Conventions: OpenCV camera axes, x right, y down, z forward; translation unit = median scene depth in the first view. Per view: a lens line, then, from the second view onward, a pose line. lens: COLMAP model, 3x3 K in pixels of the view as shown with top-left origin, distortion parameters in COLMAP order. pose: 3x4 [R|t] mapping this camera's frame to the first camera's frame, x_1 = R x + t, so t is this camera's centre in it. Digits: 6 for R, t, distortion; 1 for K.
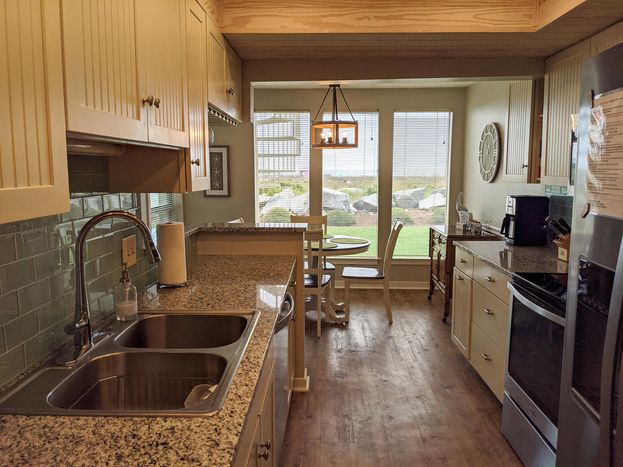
lens RADIAL K [[497.8, 0, 311.3], [0, 497.8, 237.8], [0, 0, 1]] dist [0.065266, -0.109798]
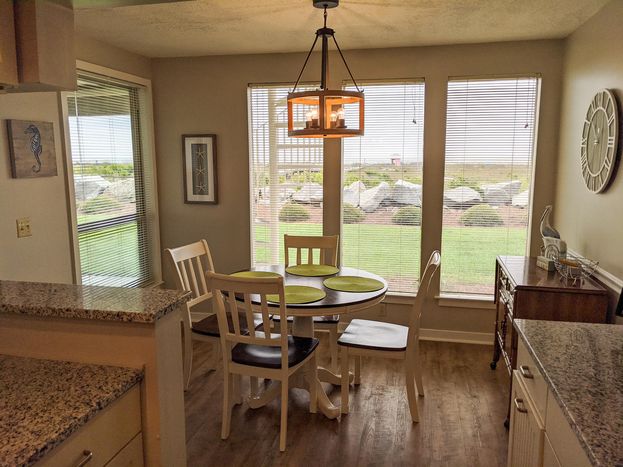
lens RADIAL K [[486.4, 0, 311.5], [0, 486.4, 233.5], [0, 0, 1]] dist [-0.000149, -0.002219]
pose [[0.980042, 0.026131, -0.197064, 0.121619], [-0.022006, 0.999491, 0.023097, -0.059367], [0.197567, -0.018299, 0.980119, 0.327085]]
